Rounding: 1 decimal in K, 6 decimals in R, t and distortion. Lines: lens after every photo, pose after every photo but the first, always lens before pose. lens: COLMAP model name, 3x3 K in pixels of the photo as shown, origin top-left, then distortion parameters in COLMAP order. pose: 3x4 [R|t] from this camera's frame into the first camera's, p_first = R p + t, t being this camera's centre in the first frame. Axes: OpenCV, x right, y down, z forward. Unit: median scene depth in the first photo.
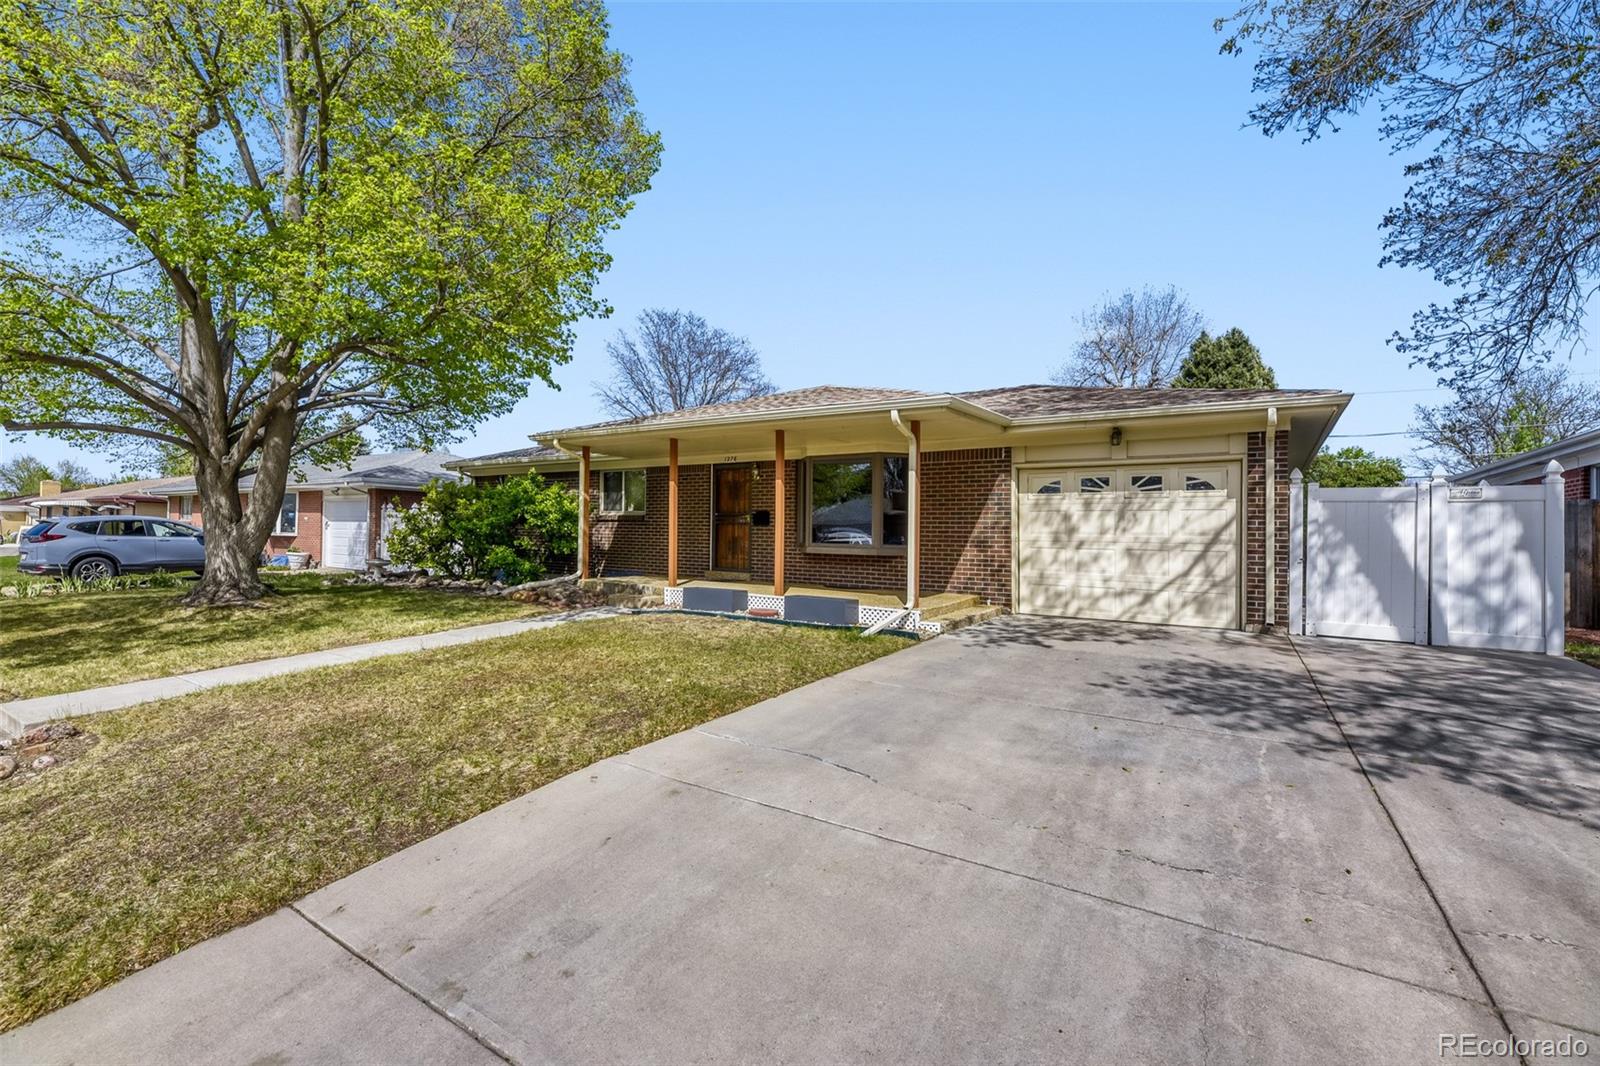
lens RADIAL K [[646.0, 0, 800.0], [0, 646.0, 533.0], [0, 0, 1]] dist [0.001507, -0.000086]
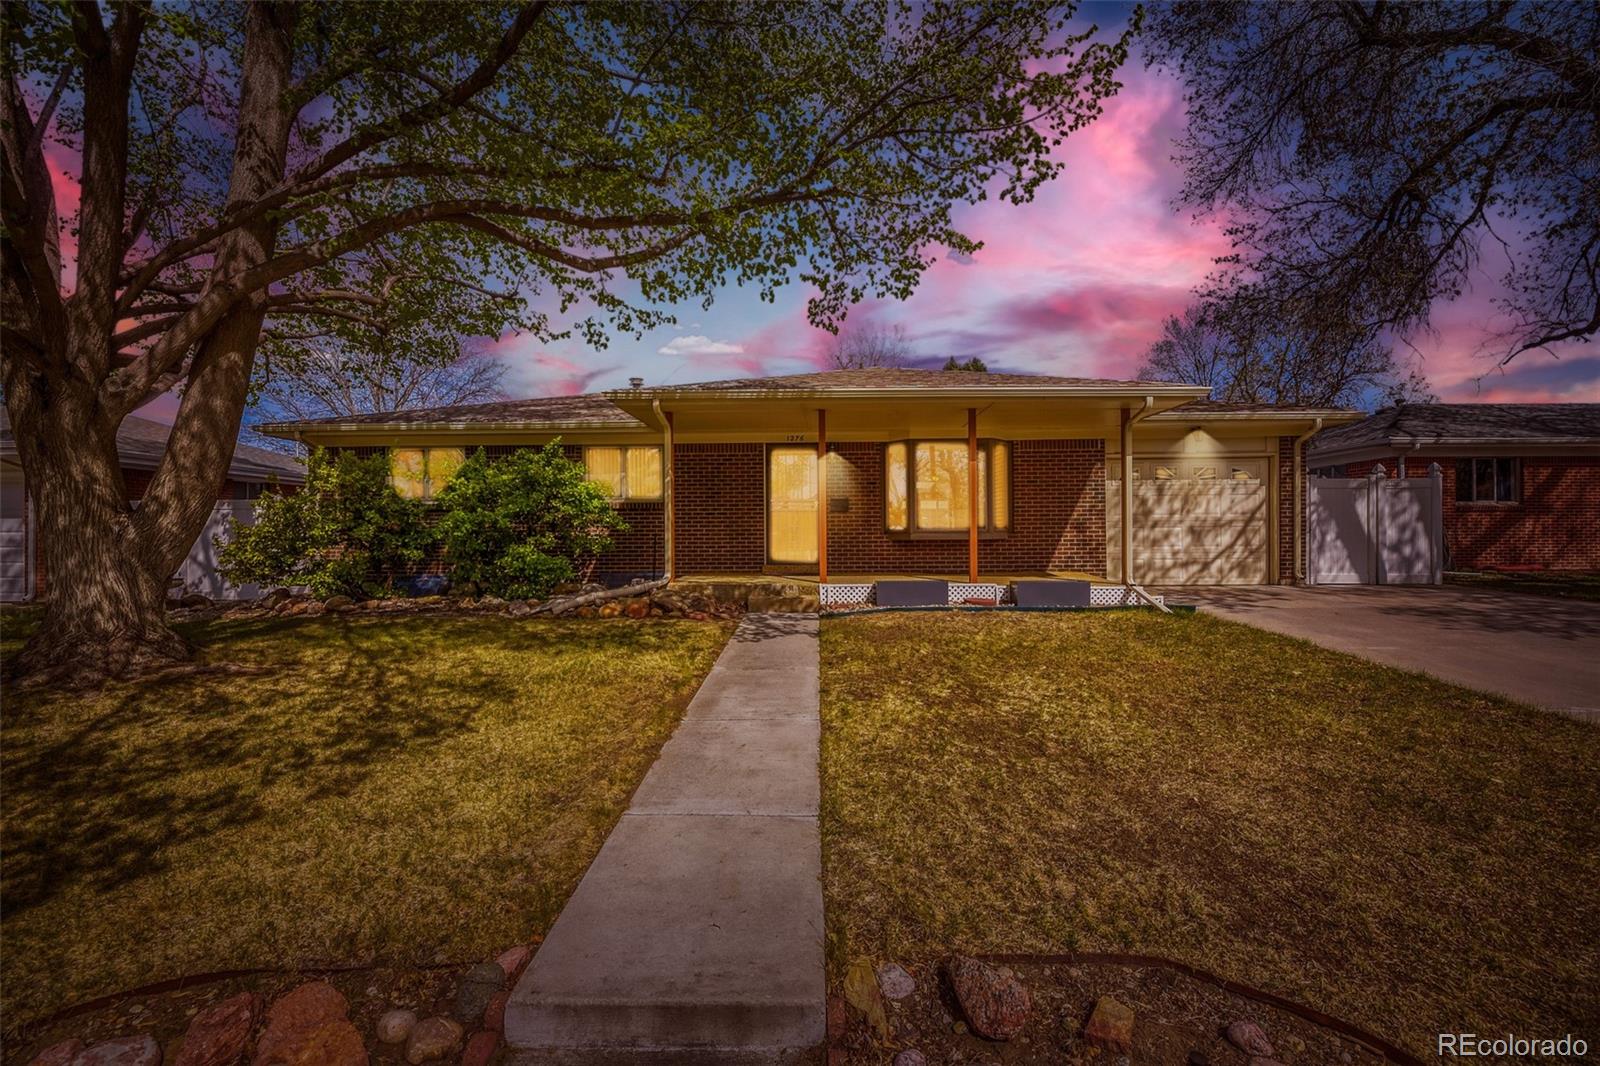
lens RADIAL K [[620.9, 0, 800.0], [0, 620.9, 533.0], [0, 0, 1]] dist [-0.000072, -0.000081]
pose [[0.865676, -0.025608, 0.499949, -0.736915], [0.018697, 0.999648, 0.018829, -0.000035], [-0.500256, -0.006952, 0.865850, 0.355952]]
